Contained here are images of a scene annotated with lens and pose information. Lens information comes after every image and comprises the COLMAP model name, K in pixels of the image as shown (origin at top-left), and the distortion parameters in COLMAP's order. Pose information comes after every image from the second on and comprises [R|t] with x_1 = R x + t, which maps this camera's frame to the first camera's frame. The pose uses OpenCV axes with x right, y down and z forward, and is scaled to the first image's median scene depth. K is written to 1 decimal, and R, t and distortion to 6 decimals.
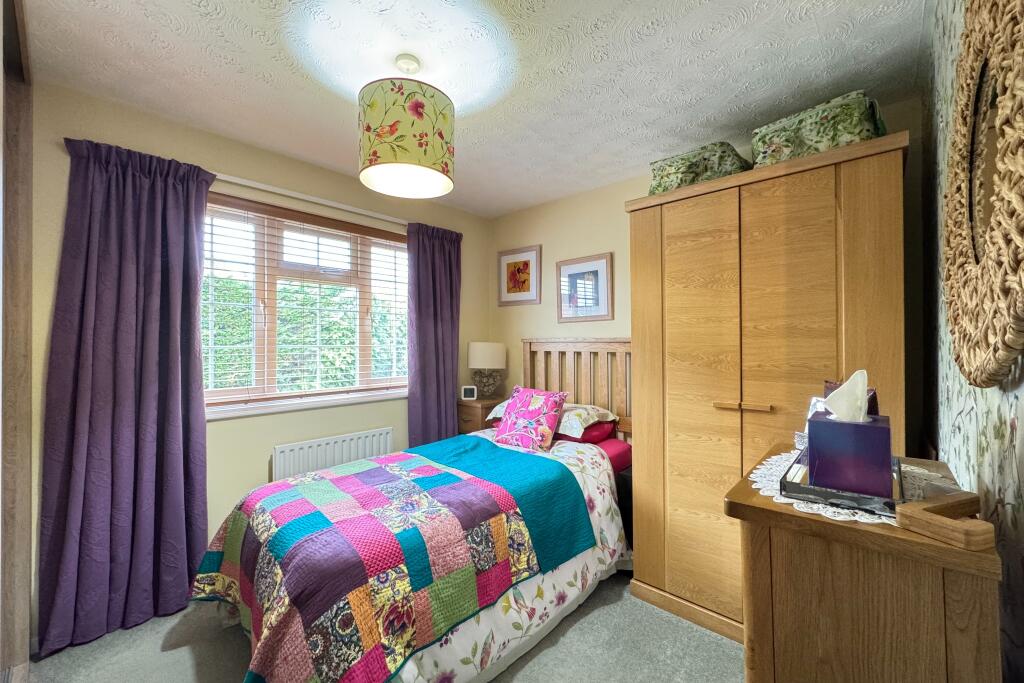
lens RADIAL K [[408.7, 0, 512.0], [0, 408.7, 341.5], [0, 0, 1]] dist [-0.003678, -0.000269]
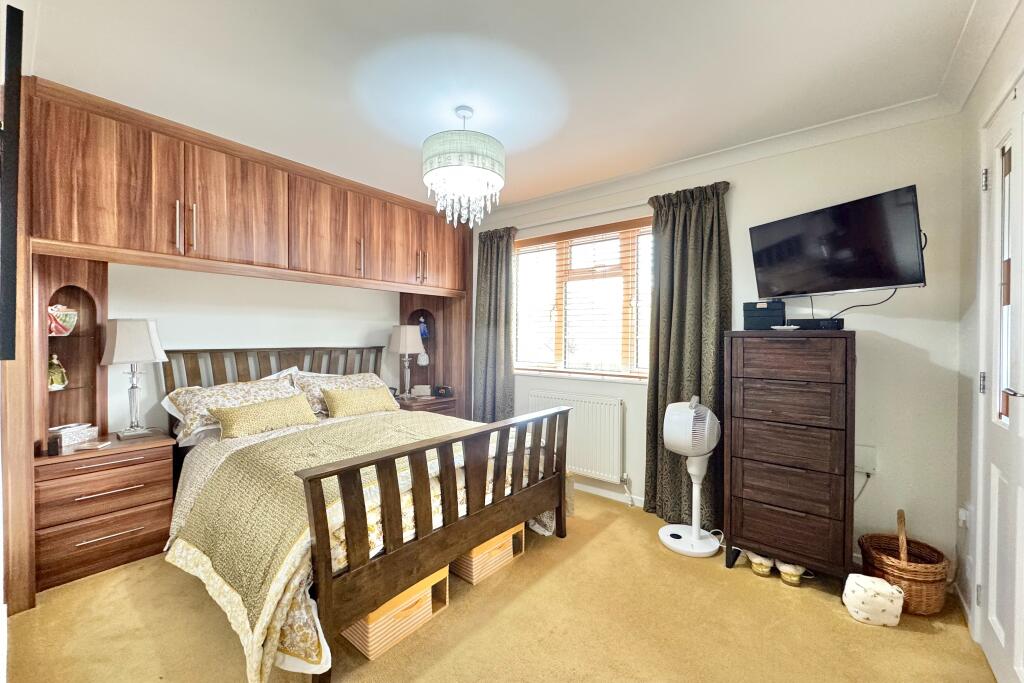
lens RADIAL K [[408.7, 0, 512.0], [0, 408.7, 341.5], [0, 0, 1]] dist [-0.003678, -0.000269]
pose [[0.064484, 0.015262, -0.997802, 0.744396], [0.002132, 0.999879, 0.015431, 0.023808], [0.997916, -0.003122, 0.064444, 0.642428]]
